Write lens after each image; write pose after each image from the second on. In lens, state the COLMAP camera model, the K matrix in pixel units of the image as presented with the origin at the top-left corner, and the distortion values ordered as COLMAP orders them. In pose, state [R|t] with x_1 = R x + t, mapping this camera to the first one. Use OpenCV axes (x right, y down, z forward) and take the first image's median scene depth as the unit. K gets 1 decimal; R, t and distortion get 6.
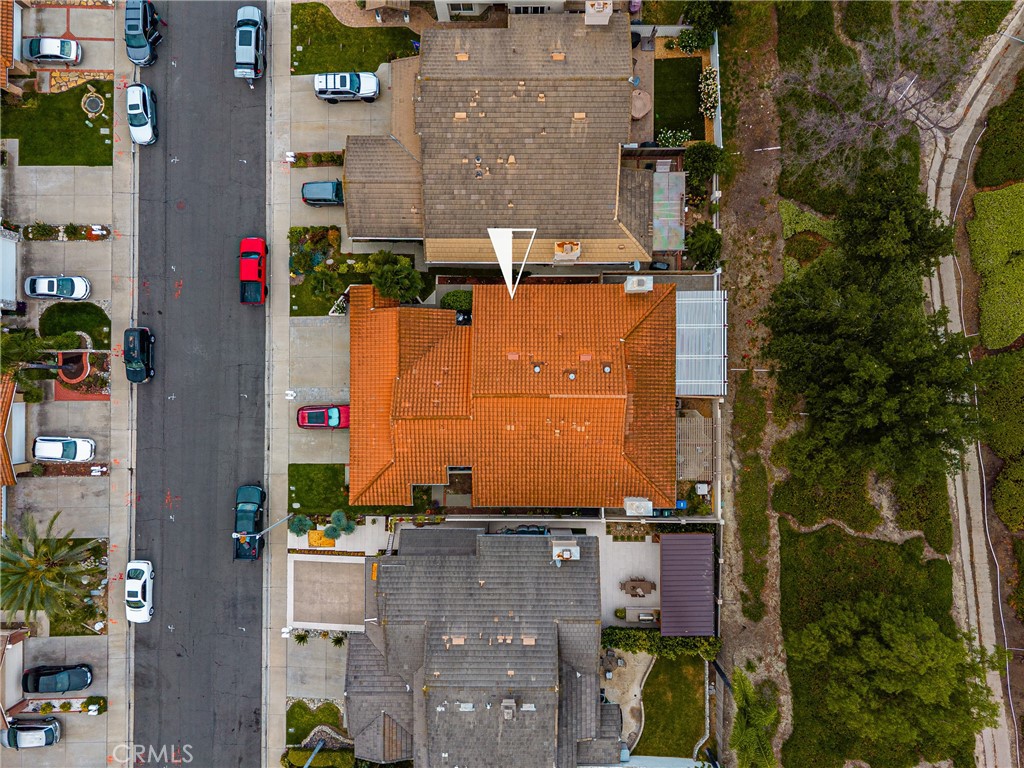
lens RADIAL K [[683.6, 0, 512.0], [0, 683.6, 384.0], [0, 0, 1]] dist [0.047032, -0.059720]
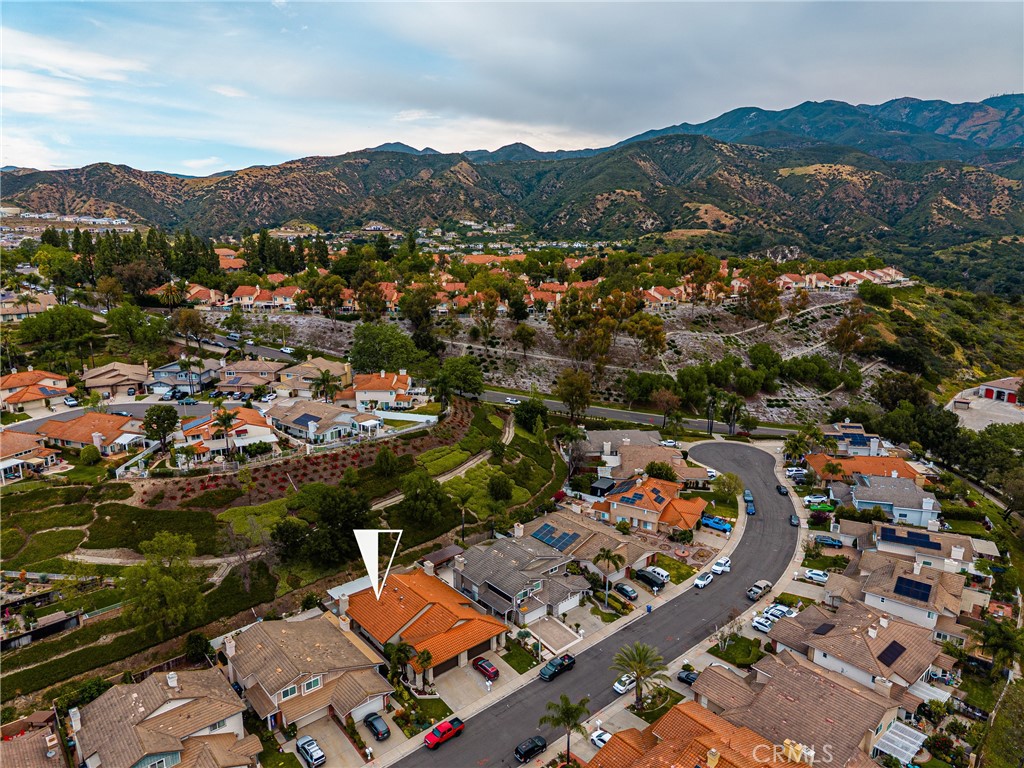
lens RADIAL K [[682.5, 0, 512.0], [0, 682.5, 384.0], [0, 0, 1]] dist [0.042862, -0.041258]
pose [[-0.654414, -0.171850, 0.736349, -1.518376], [0.756133, -0.151564, 0.636625, -0.940607], [0.002200, 0.973394, 0.229127, -0.157860]]
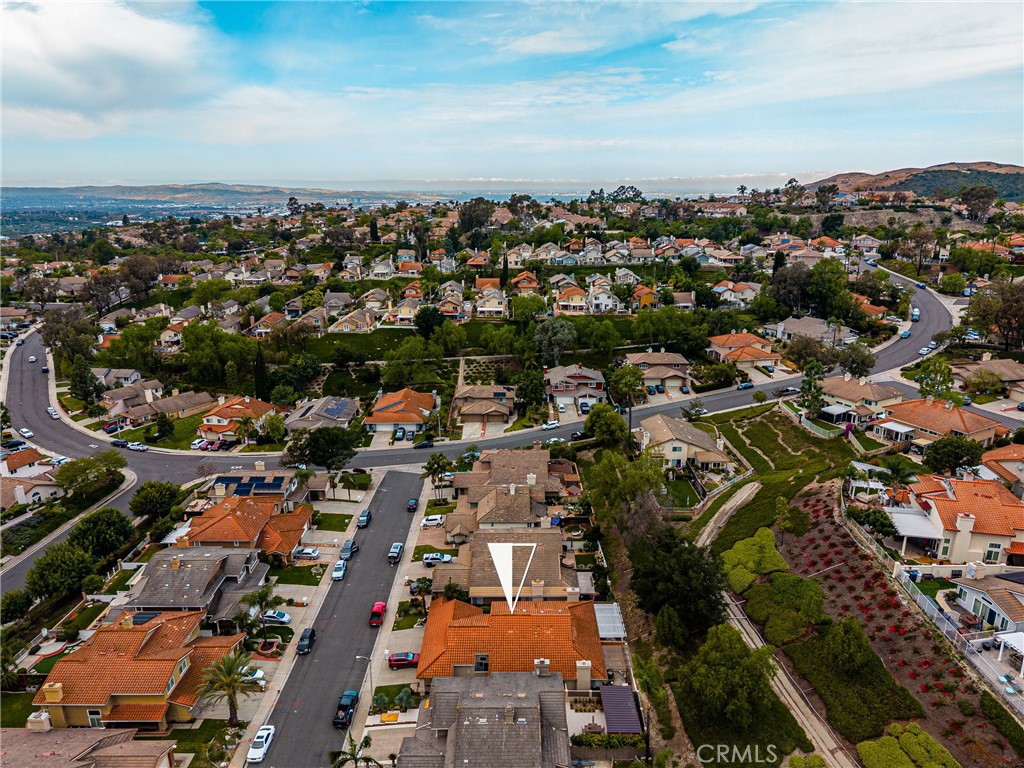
lens RADIAL K [[683.6, 0, 512.0], [0, 683.6, 384.0], [0, 0, 1]] dist [0.047032, -0.059720]
pose [[0.999974, 0.007007, 0.001848, -0.006167], [-0.000214, 0.283508, -0.958970, 1.509918], [-0.007243, 0.958944, 0.283502, -0.171720]]
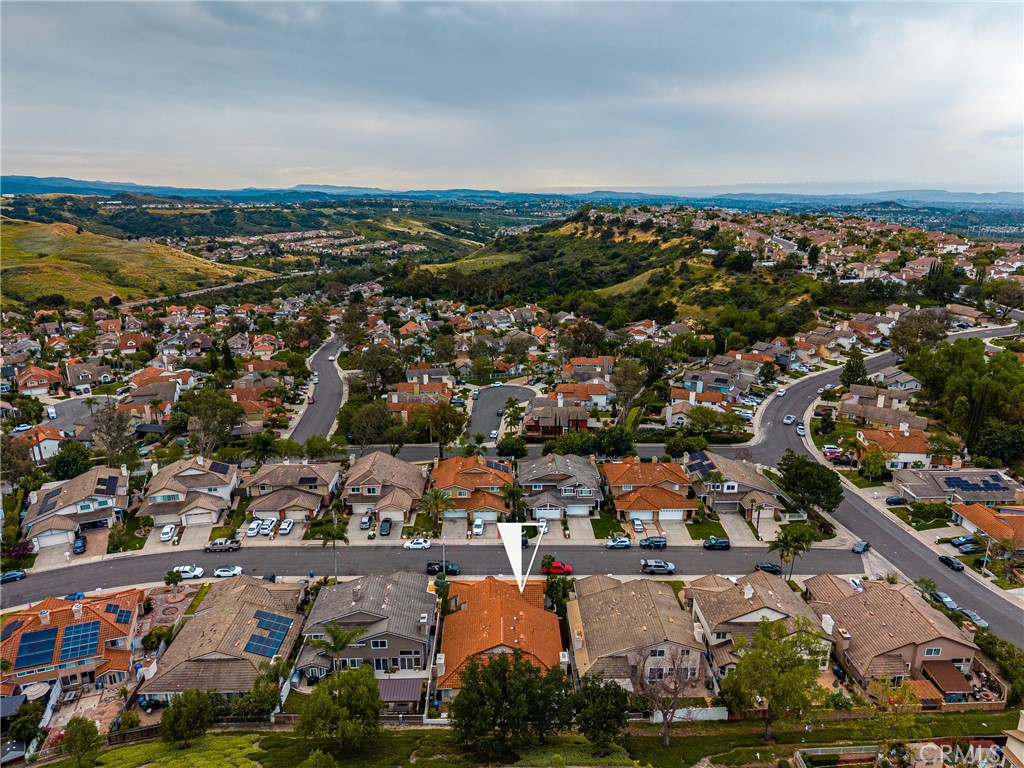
lens RADIAL K [[683.6, 0, 512.0], [0, 683.6, 384.0], [0, 0, 1]] dist [0.047032, -0.059720]
pose [[0.023990, 0.288123, -0.957293, 1.565592], [-0.999711, 0.005427, -0.023419, 0.027693], [-0.001553, 0.957578, 0.288170, -0.207827]]
